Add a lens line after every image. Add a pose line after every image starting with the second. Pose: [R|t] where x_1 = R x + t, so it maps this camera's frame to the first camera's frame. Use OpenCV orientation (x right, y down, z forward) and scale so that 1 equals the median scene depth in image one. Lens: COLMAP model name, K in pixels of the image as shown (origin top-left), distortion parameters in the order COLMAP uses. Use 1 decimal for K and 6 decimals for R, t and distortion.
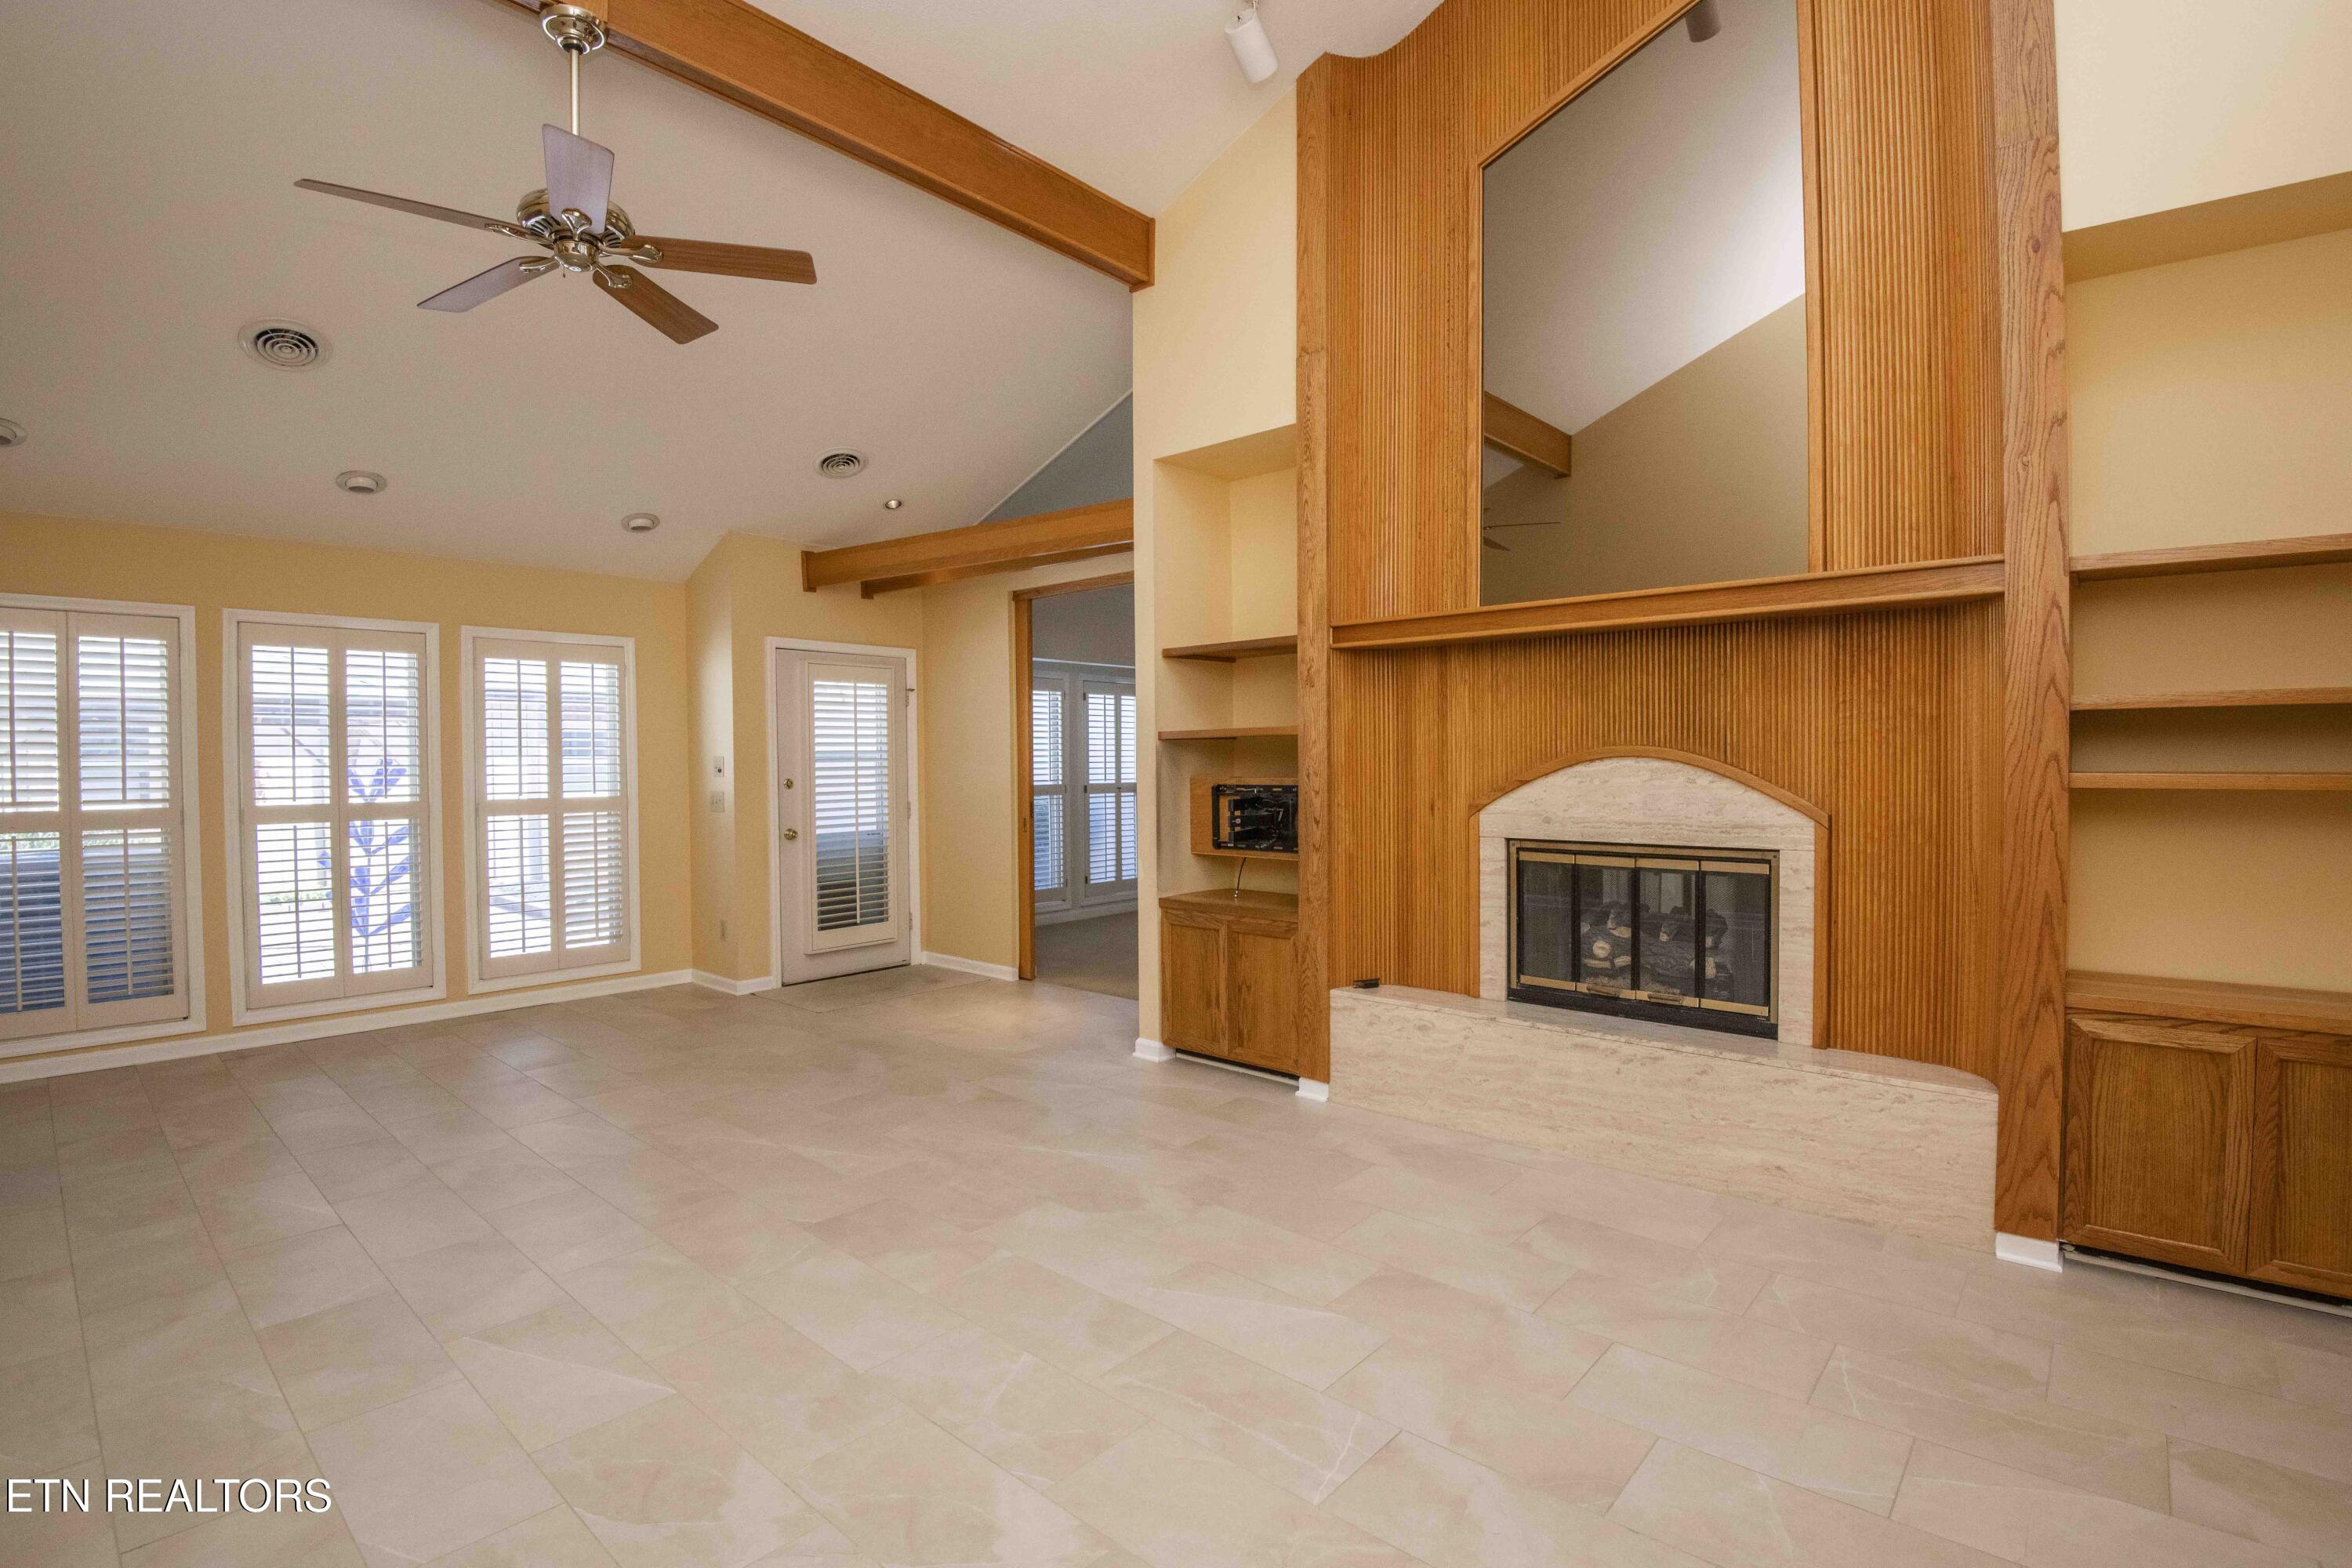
lens RADIAL K [[1087.9, 0, 1176.0], [0, 1087.9, 784.0], [0, 0, 1]] dist [-0.002461, -0.021367]
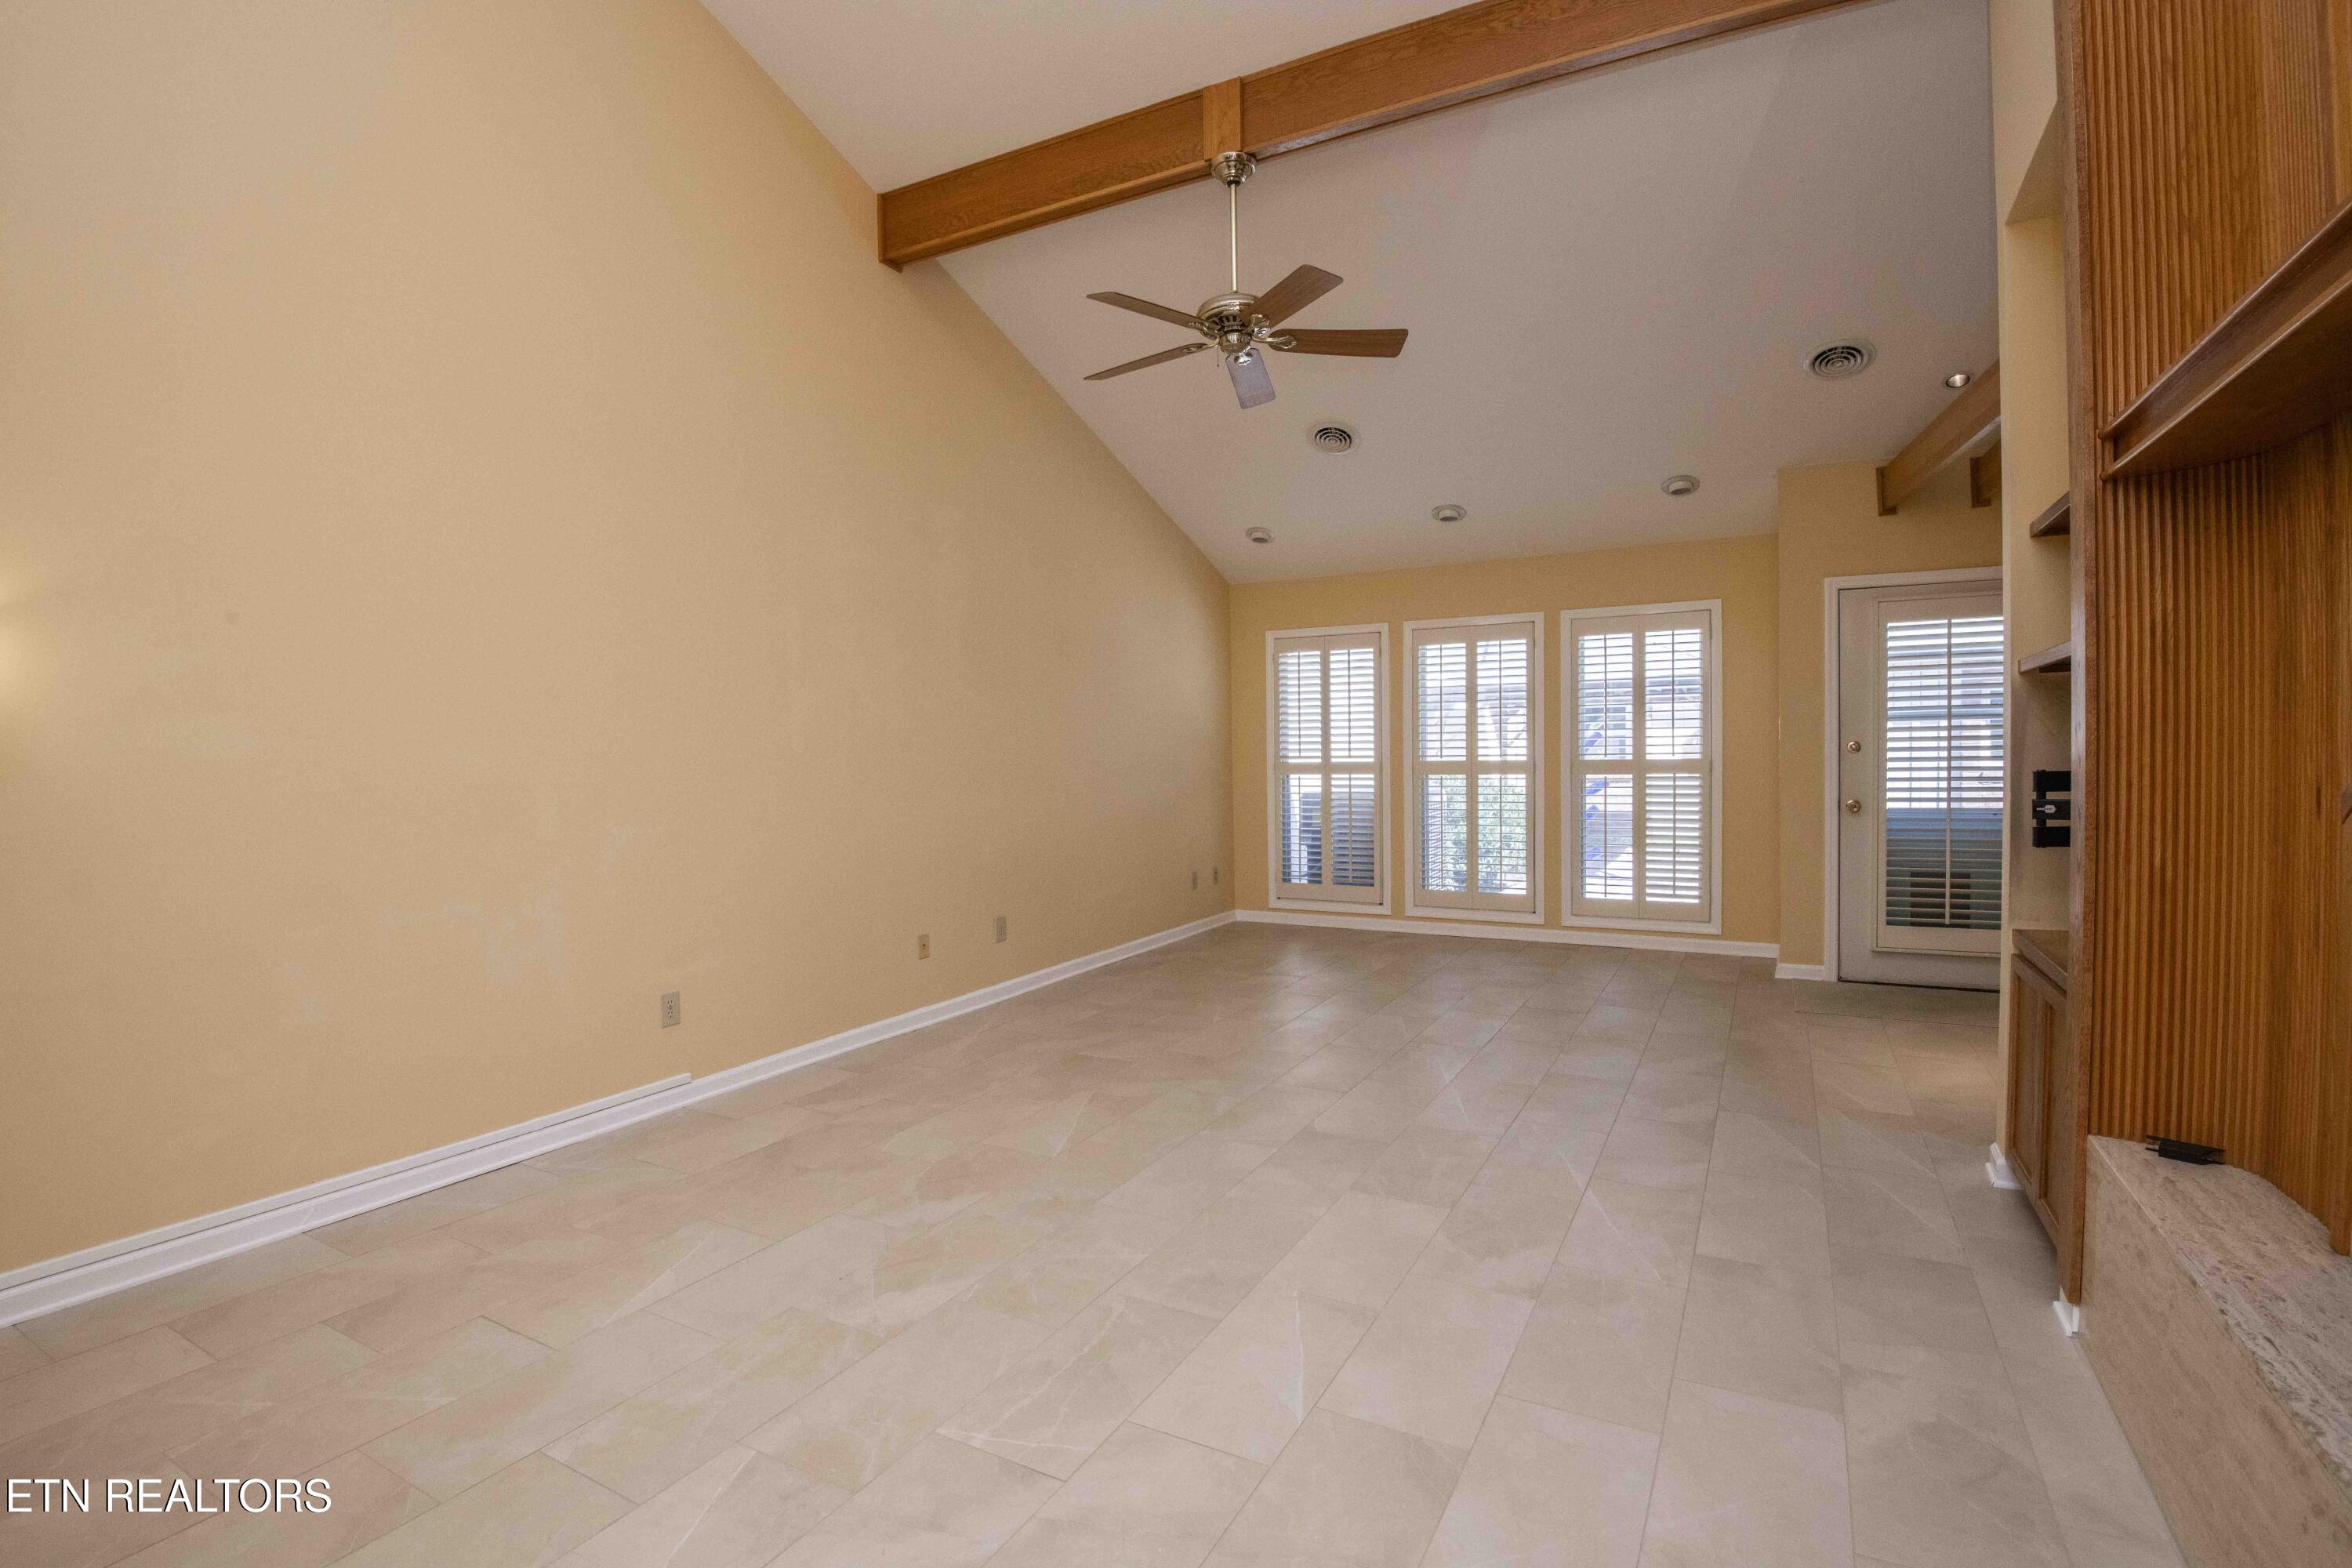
lens RADIAL K [[1077.7, 0, 1176.0], [0, 1077.7, 784.0], [0, 0, 1]] dist [-0.012159, -0.019955]
pose [[0.221598, 0.033818, -0.974552, 0.488972], [-0.005676, 0.999426, 0.033391, 0.005580], [0.975122, -0.001868, 0.221662, 0.422721]]
